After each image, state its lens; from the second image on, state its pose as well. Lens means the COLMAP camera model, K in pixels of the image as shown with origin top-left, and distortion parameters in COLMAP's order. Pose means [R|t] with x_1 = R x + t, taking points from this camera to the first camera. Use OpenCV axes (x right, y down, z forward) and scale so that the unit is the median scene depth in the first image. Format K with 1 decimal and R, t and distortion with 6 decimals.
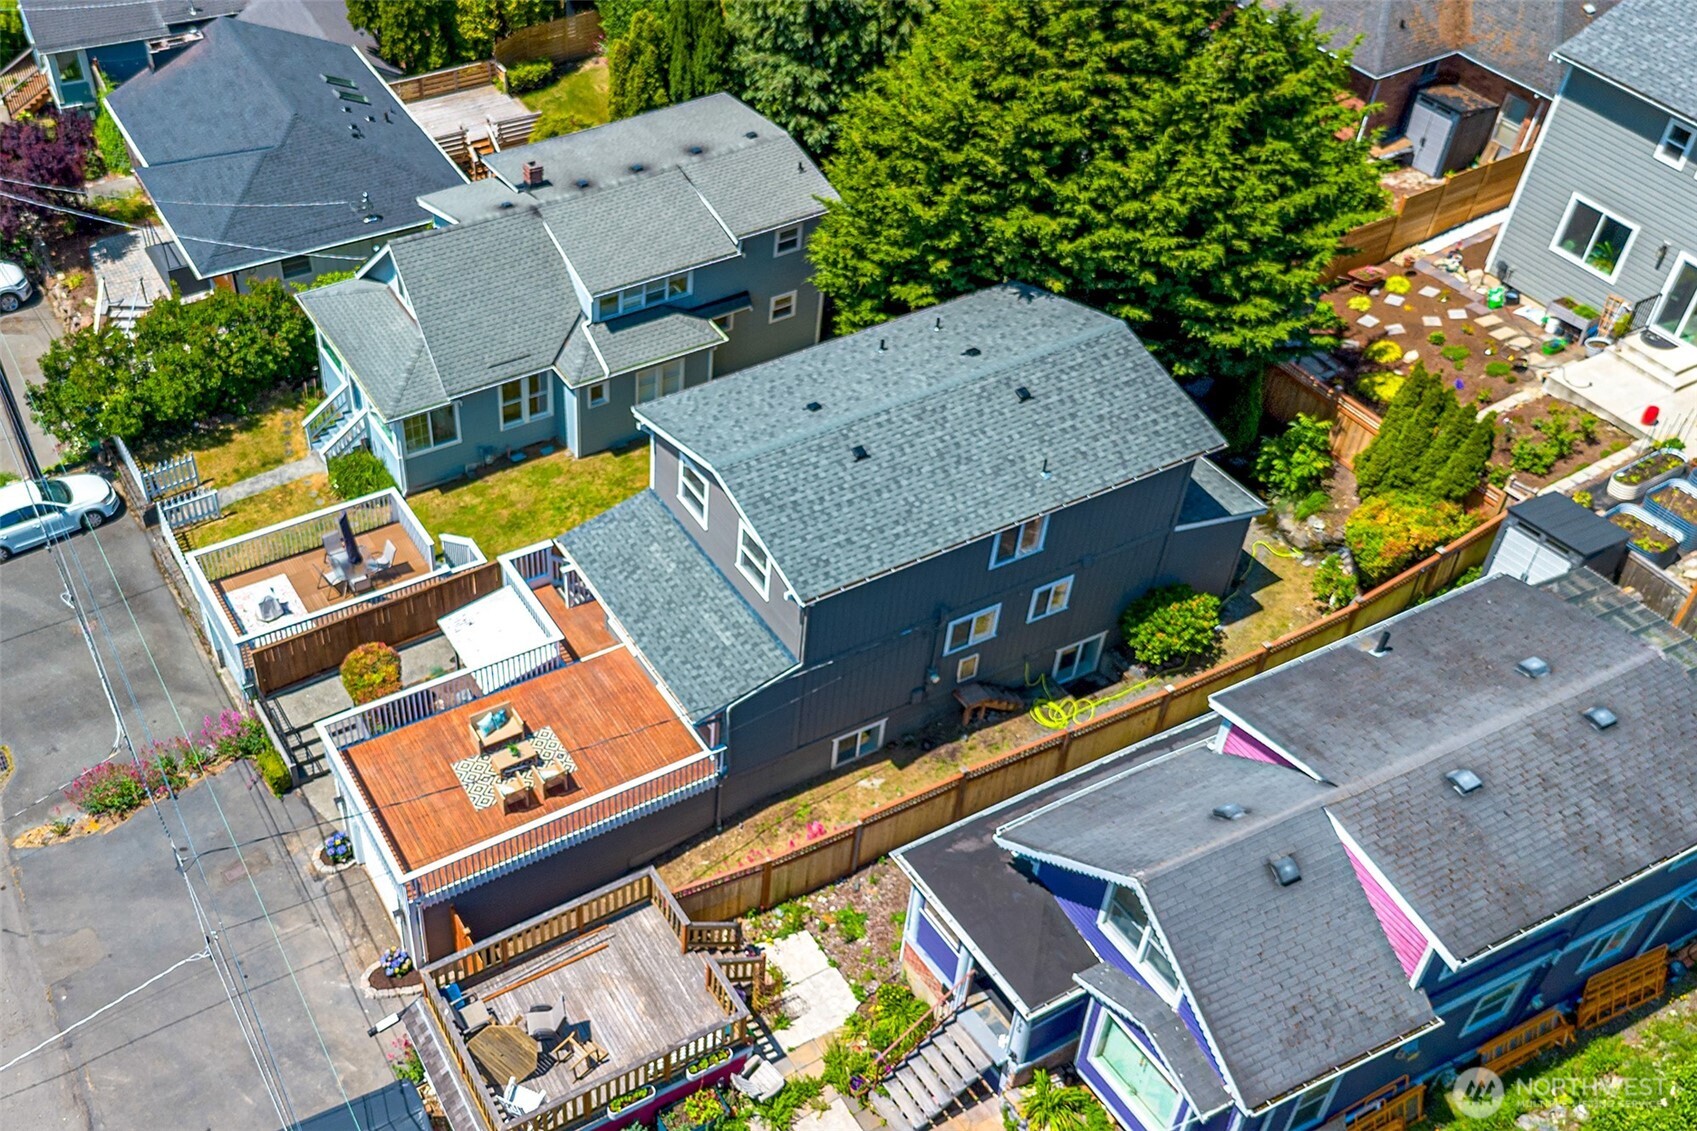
lens RADIAL K [[2290.0, 0, 846.1], [0, 2290.0, 613.2], [0, 0, 1]] dist [0.354203, 0.010312]
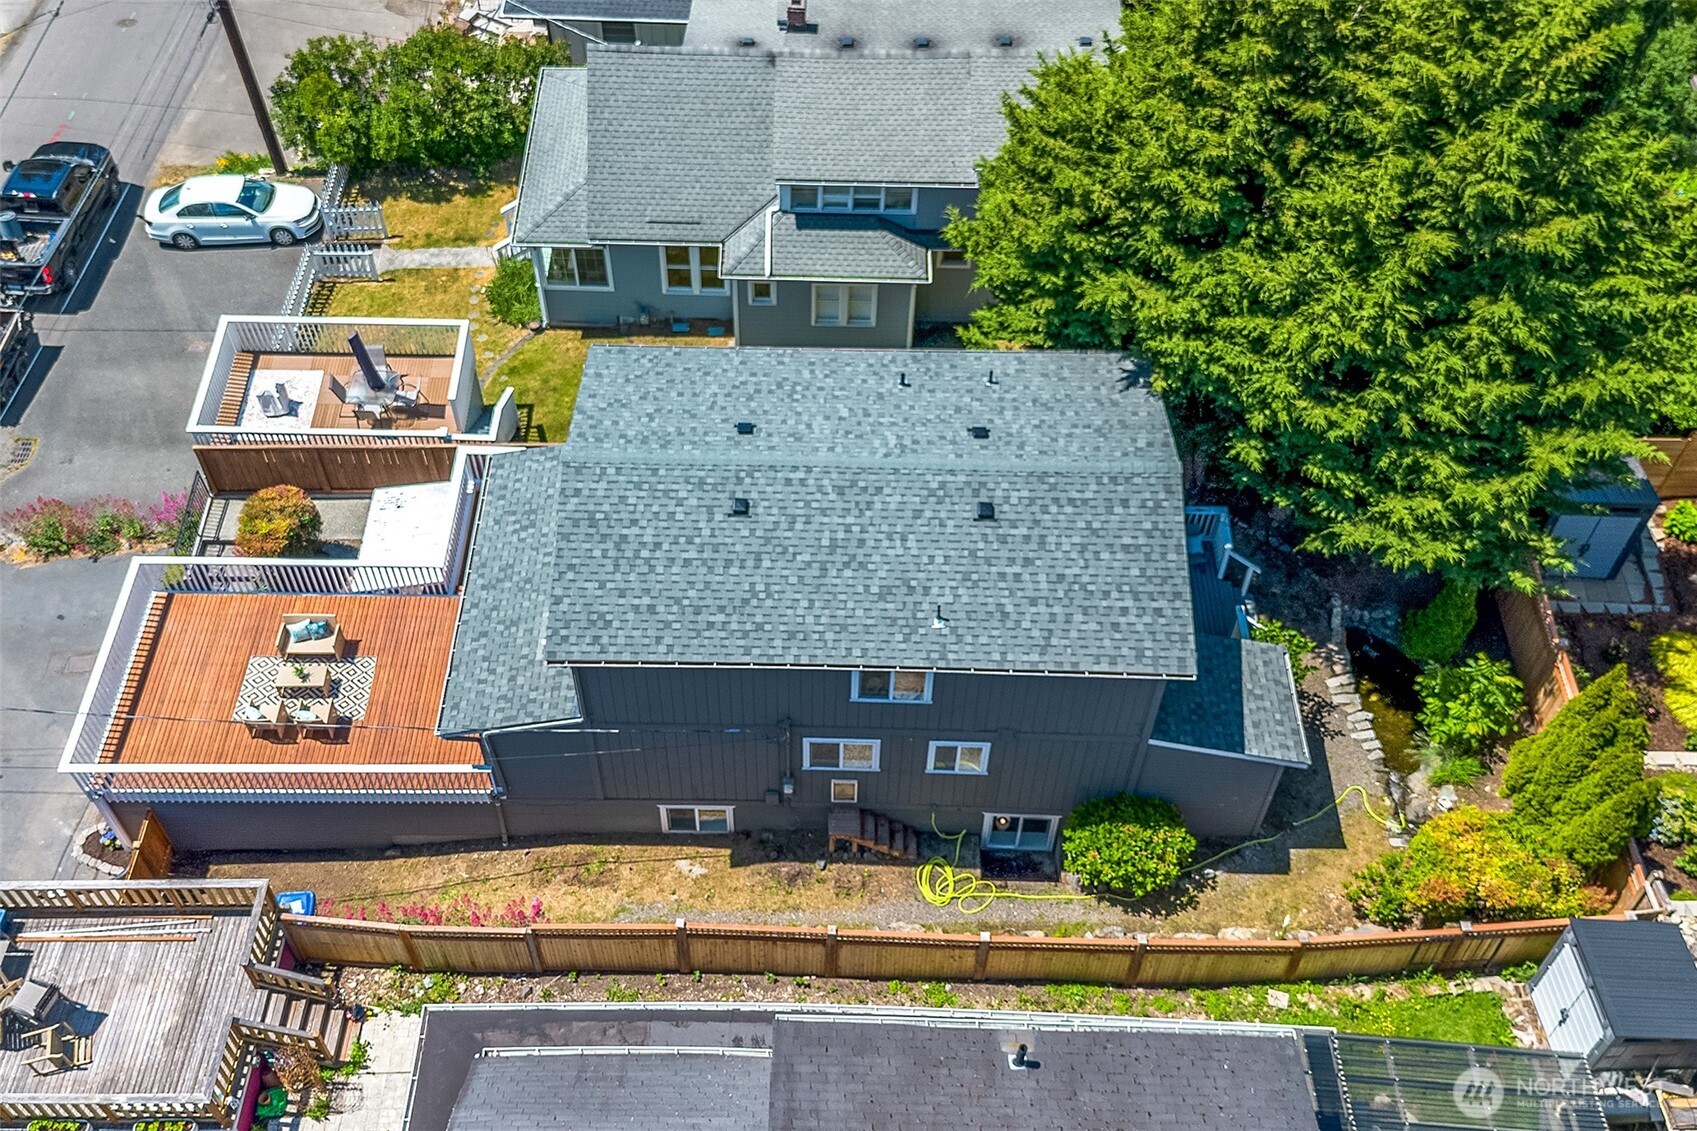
lens RADIAL K [[2290.0, 0, 846.1], [0, 2290.0, 613.2], [0, 0, 1]] dist [0.354203, 0.010312]
pose [[0.830017, 0.399050, -0.389654, 0.329854], [-0.336767, 0.915479, 0.220195, -0.203823], [0.444589, -0.051543, 0.894251, 0.267637]]
